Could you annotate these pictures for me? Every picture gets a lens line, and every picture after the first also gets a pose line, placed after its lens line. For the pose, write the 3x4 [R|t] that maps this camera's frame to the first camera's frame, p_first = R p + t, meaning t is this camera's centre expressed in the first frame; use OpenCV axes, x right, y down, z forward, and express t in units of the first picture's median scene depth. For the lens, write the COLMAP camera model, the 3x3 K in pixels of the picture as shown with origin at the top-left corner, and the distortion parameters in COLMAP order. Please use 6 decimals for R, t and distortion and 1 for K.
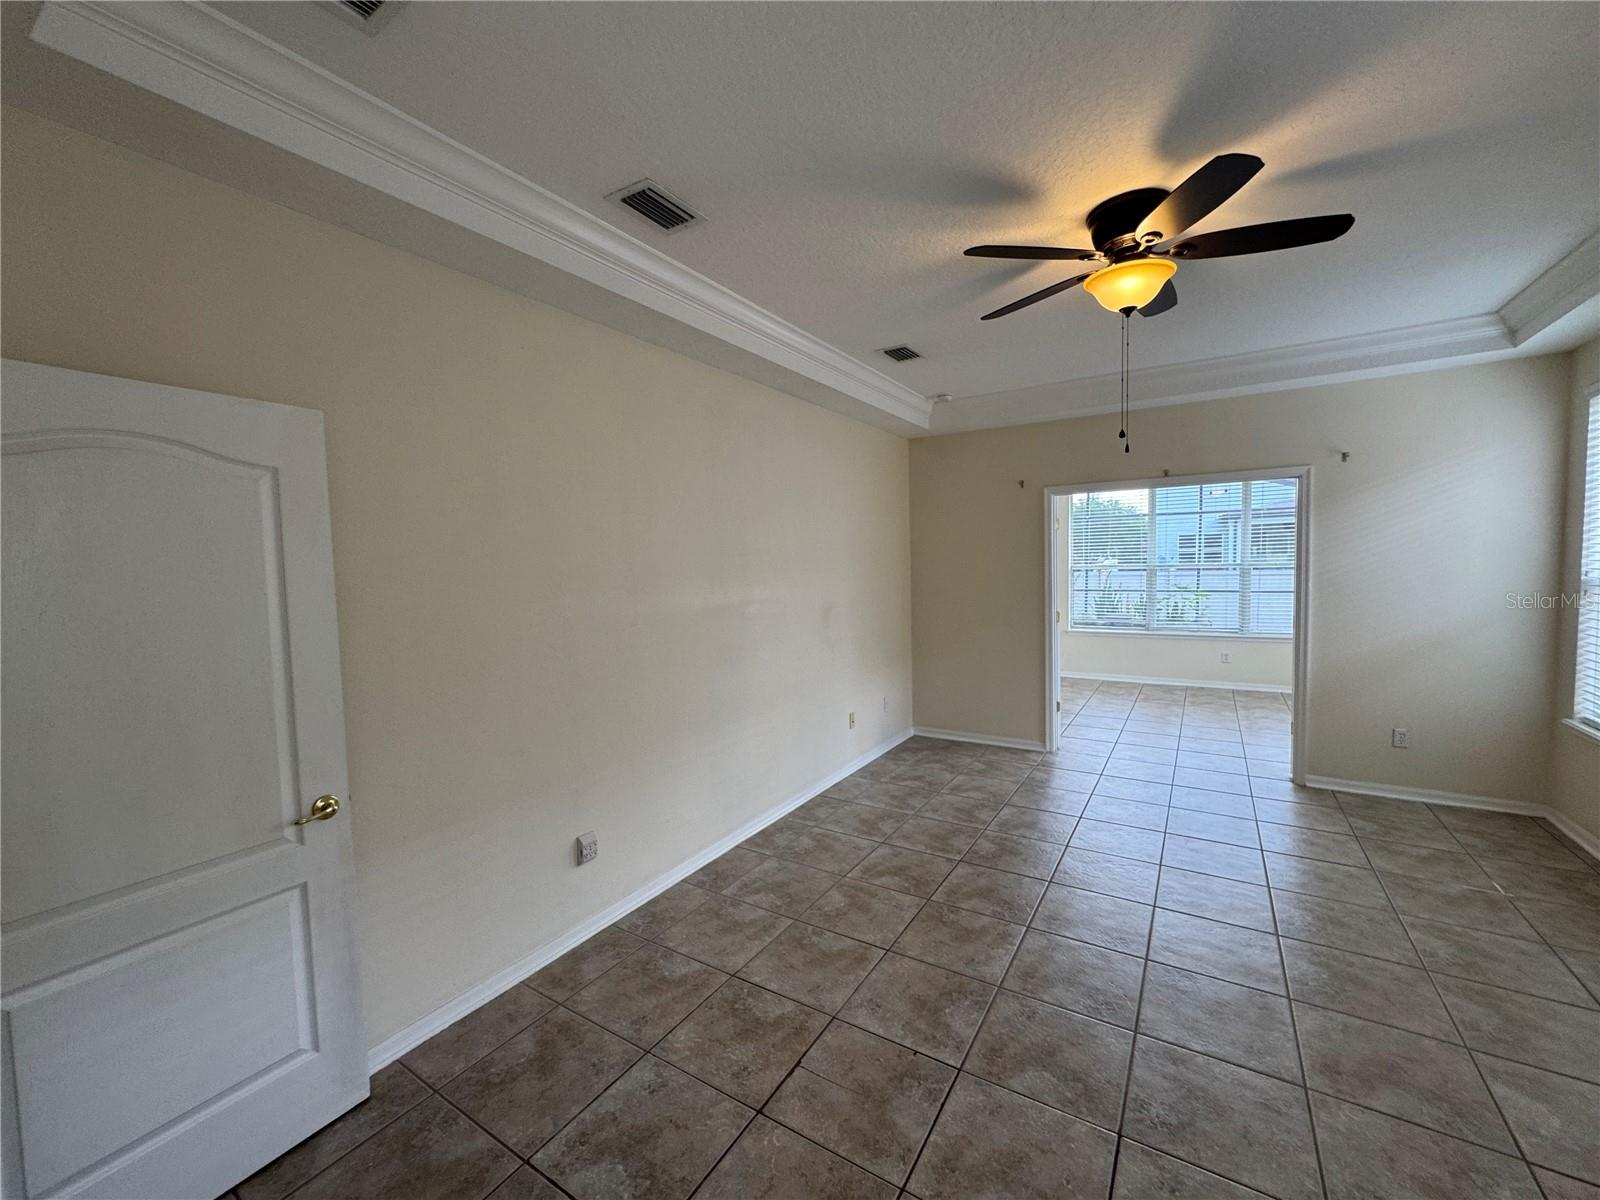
lens RADIAL K [[642.0, 0, 805.5], [0, 642.0, 598.5], [0, 0, 1]] dist [0.001103, 0.000125]
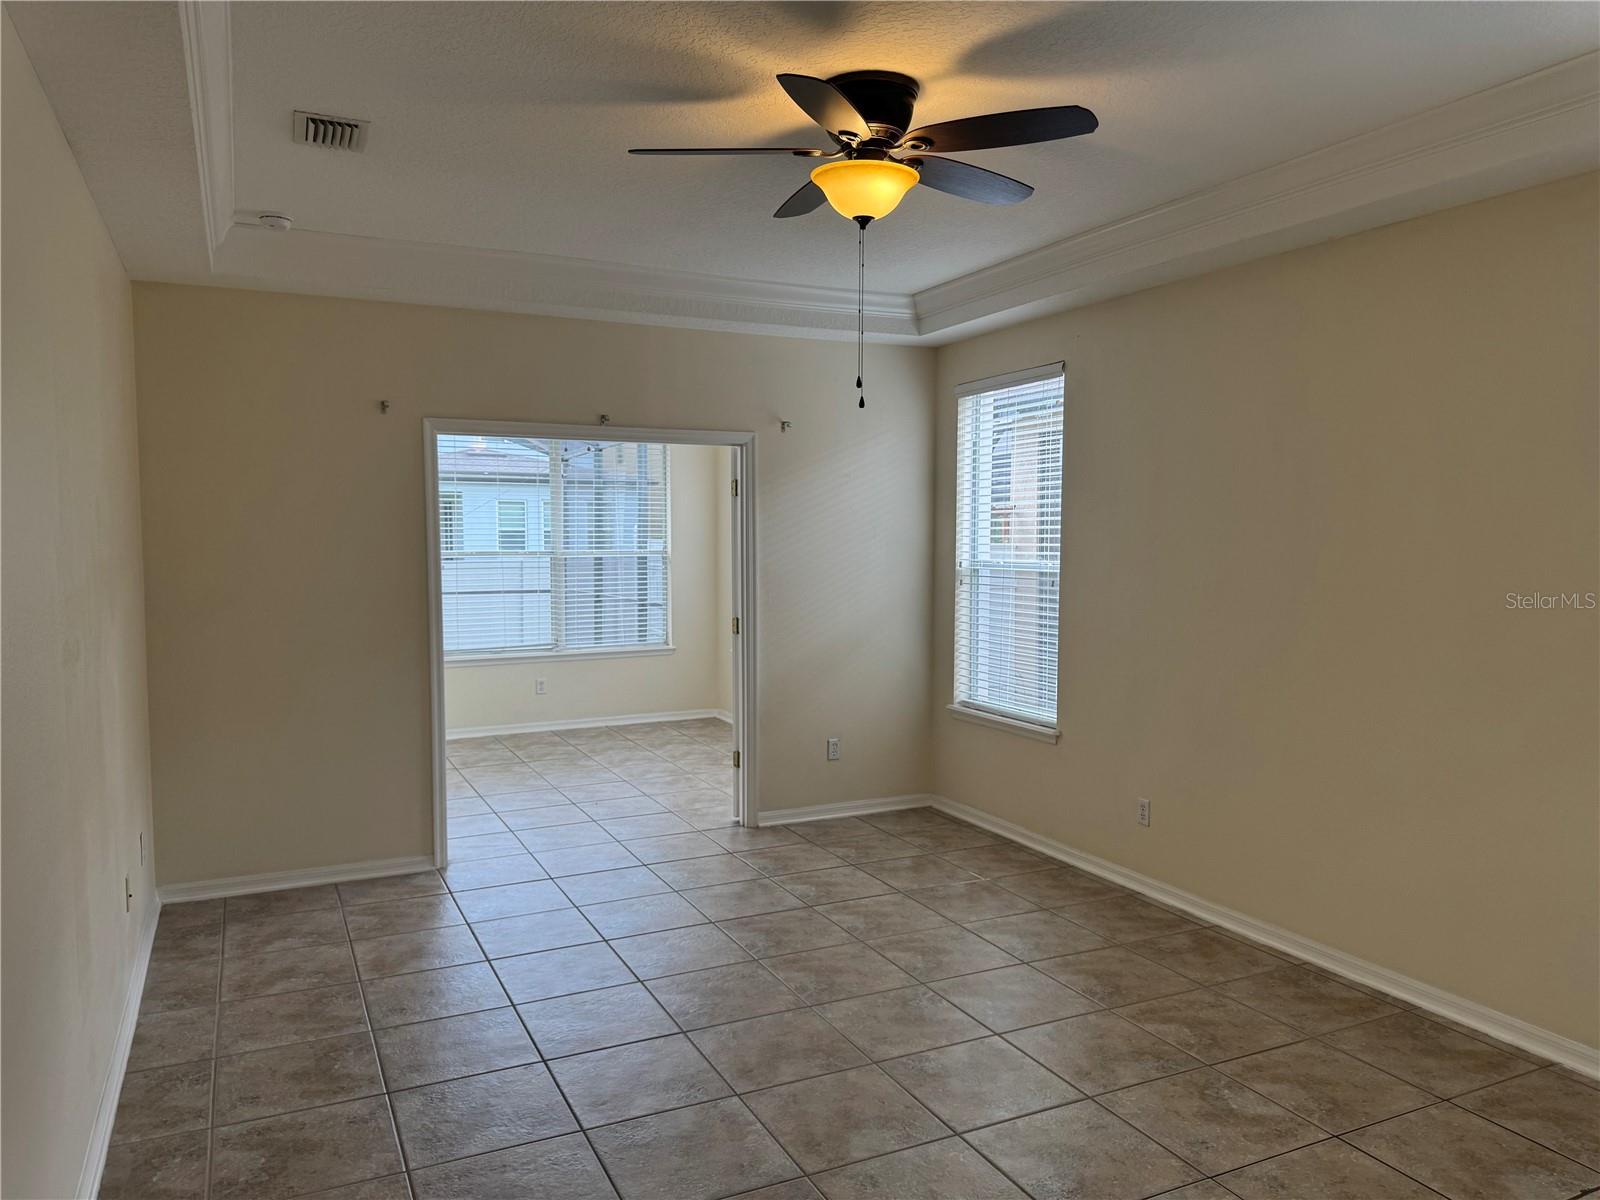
lens RADIAL K [[1120.7, 0, 792.8], [0, 1120.7, 606.0], [0, 0, 1]] dist [0.109339, -0.177508]
pose [[0.536188, -0.033329, 0.843440, -0.440737], [0.036692, 0.999196, 0.016158, -0.008884], [-0.843301, 0.022283, 0.536980, 0.224366]]
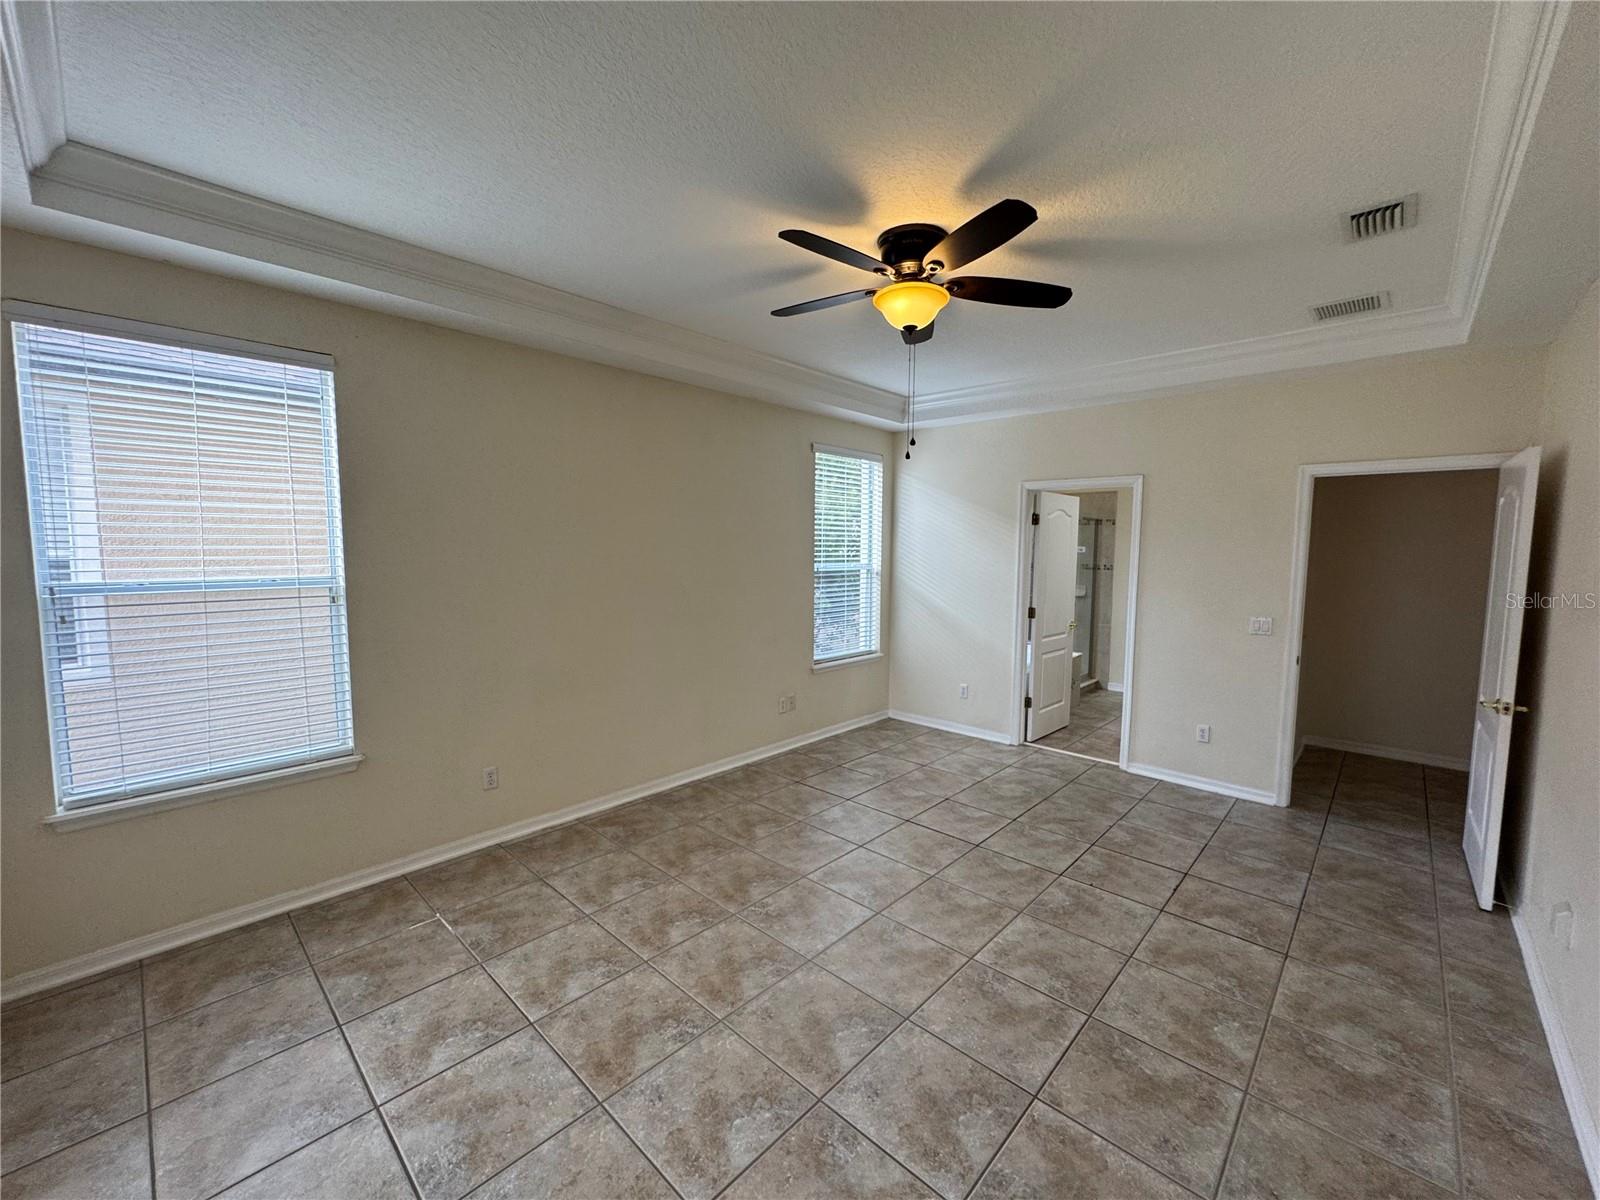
lens RADIAL K [[643.5, 0, 803.6], [0, 643.5, 602.5], [0, 0, 1]] dist [-0.001219, -0.000213]
pose [[-0.981389, -0.000660, 0.192028, 0.296994], [0.026719, 0.989797, 0.139955, -0.089780], [-0.190161, 0.142481, -0.971359, 1.363025]]
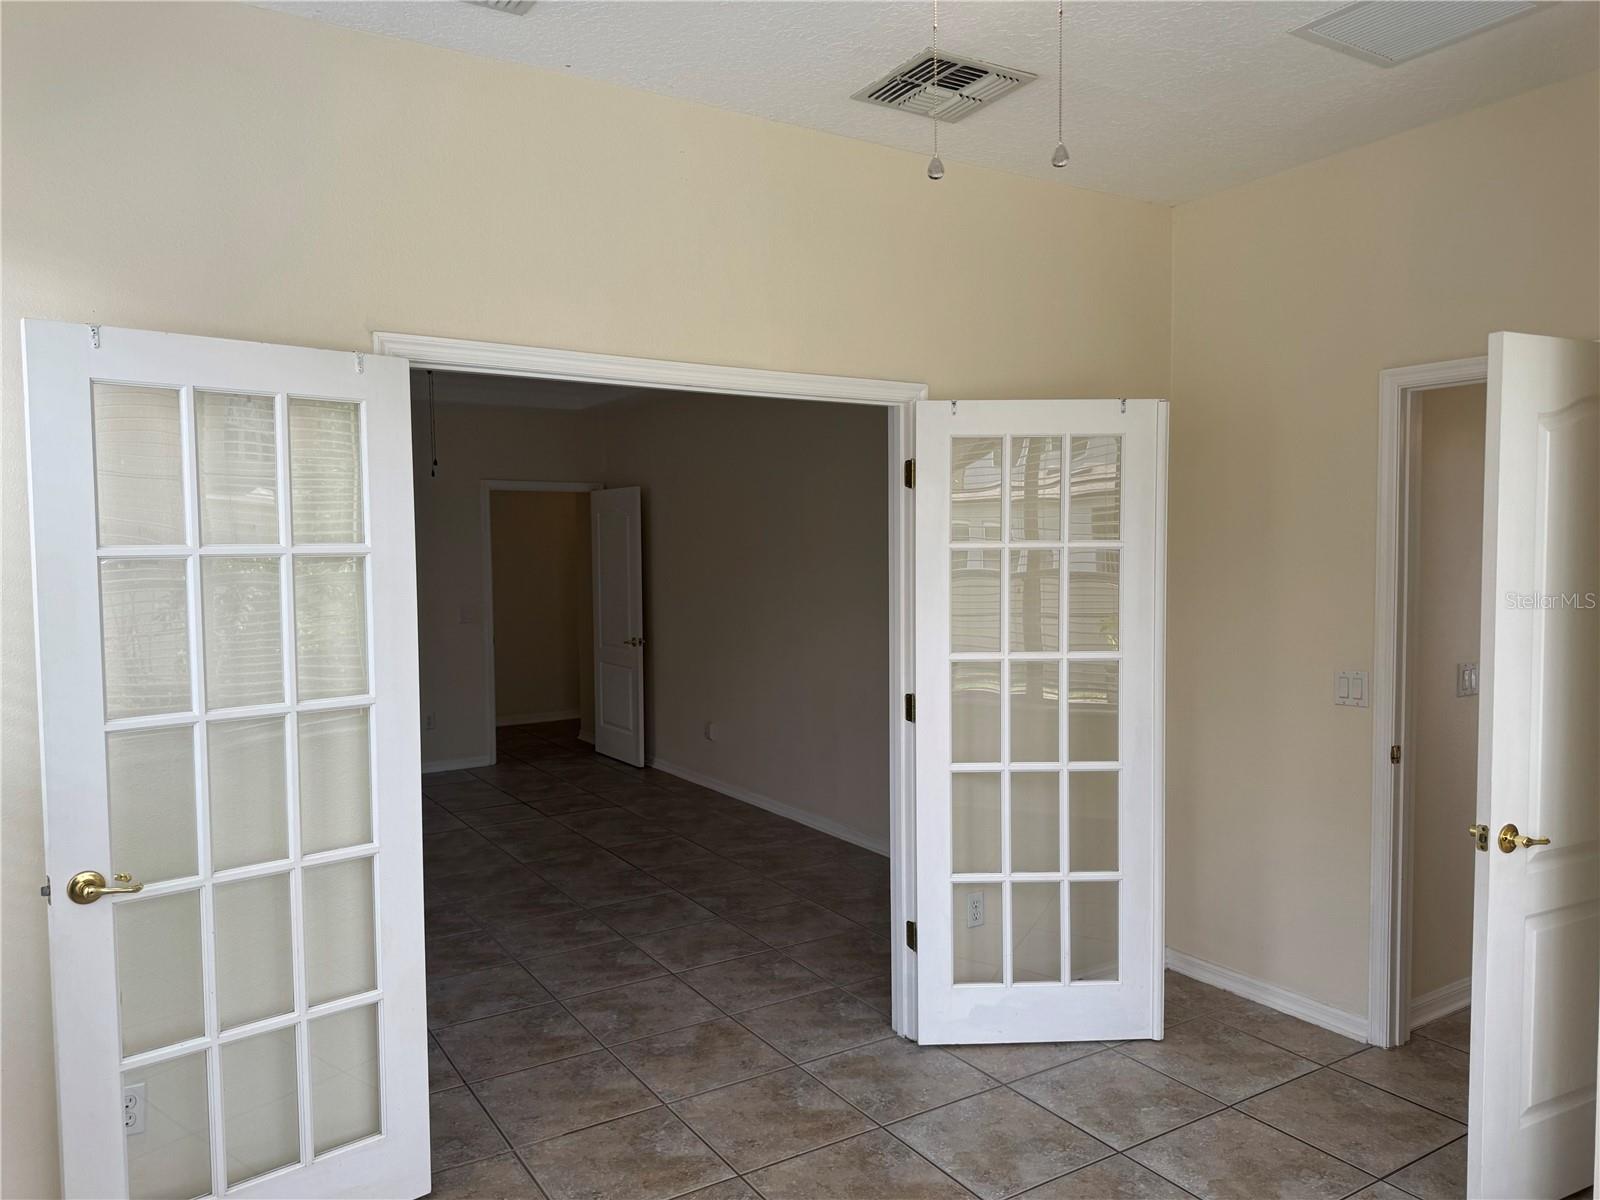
lens RADIAL K [[1120.7, 0, 792.8], [0, 1120.7, 606.0], [0, 0, 1]] dist [0.109339, -0.177508]
pose [[-0.444312, 0.076596, -0.892592, 1.435730], [-0.029652, 0.994535, 0.100104, -0.136895], [0.895381, 0.070944, -0.439613, 1.714141]]
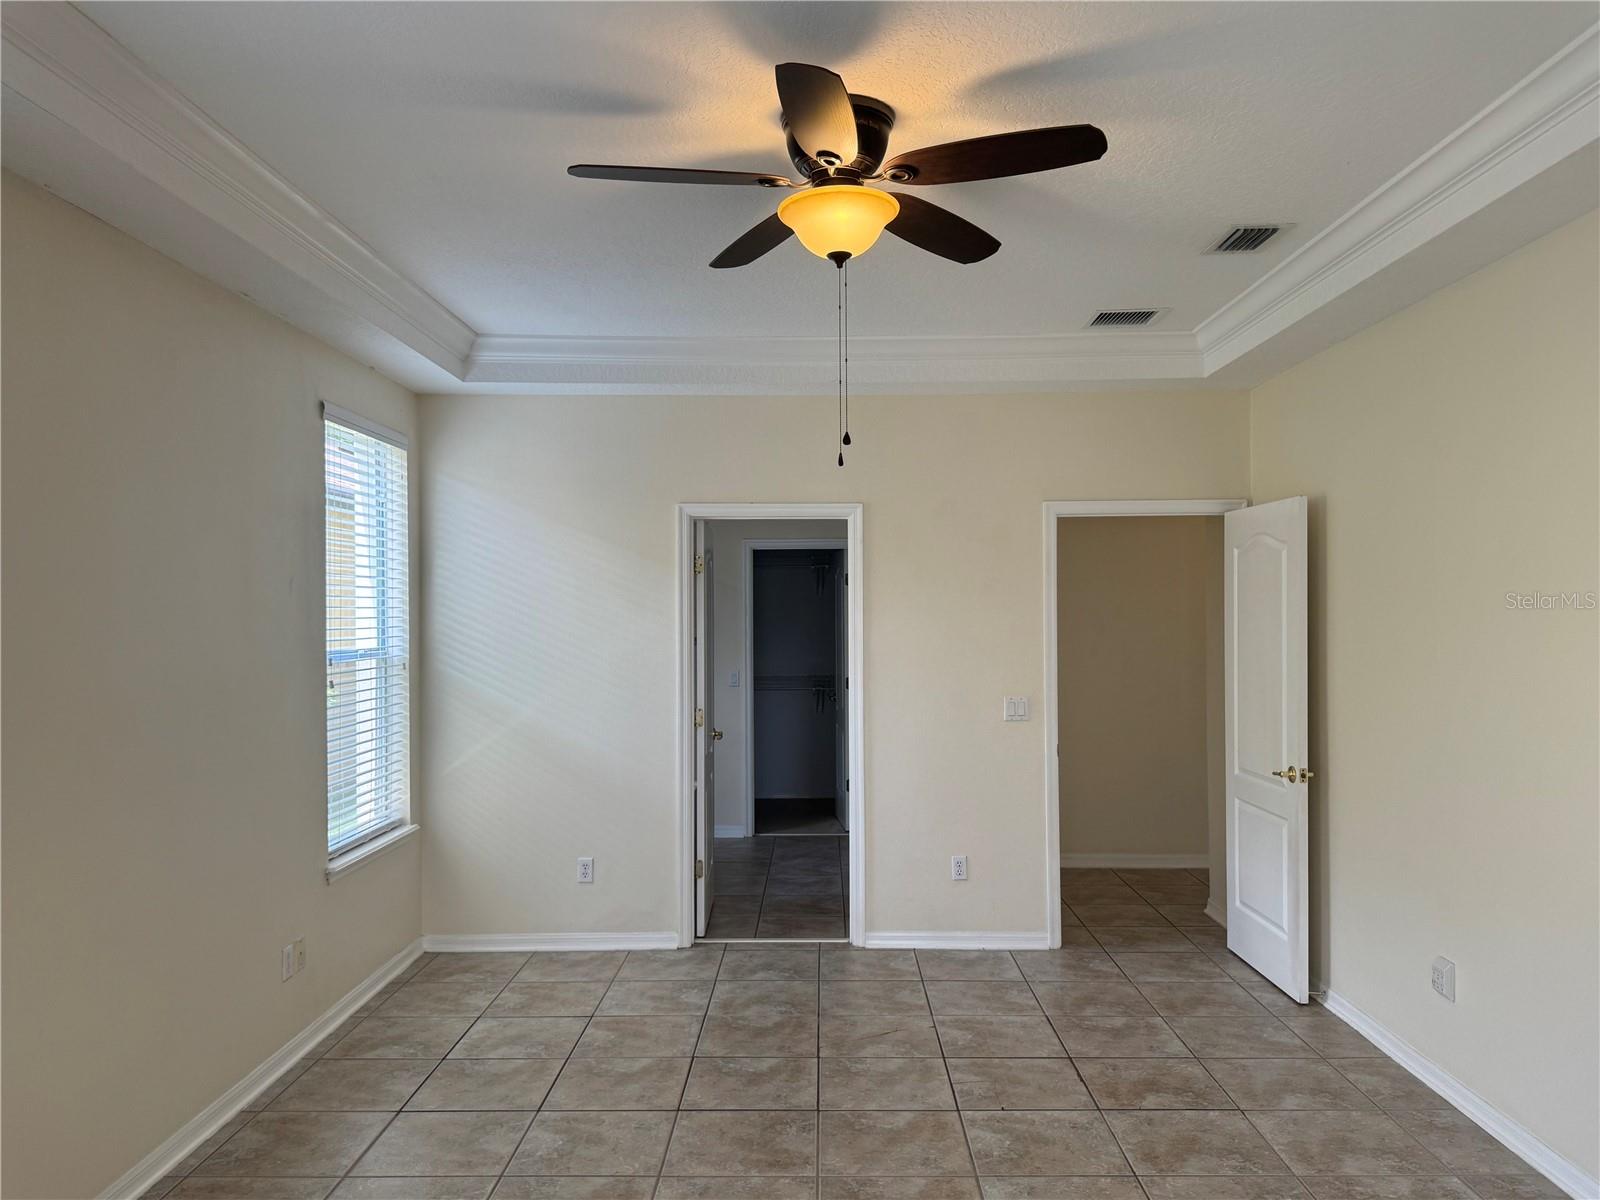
lens RADIAL K [[1193.6, 0, 810.7], [0, 1193.6, 615.0], [0, 0, 1]] dist [0.071210, -0.113087]
pose [[-0.850802, 0.031333, -0.524551, 0.757915], [-0.004072, 0.997798, 0.066205, -0.096961], [0.525470, 0.058464, -0.848801, 1.310378]]
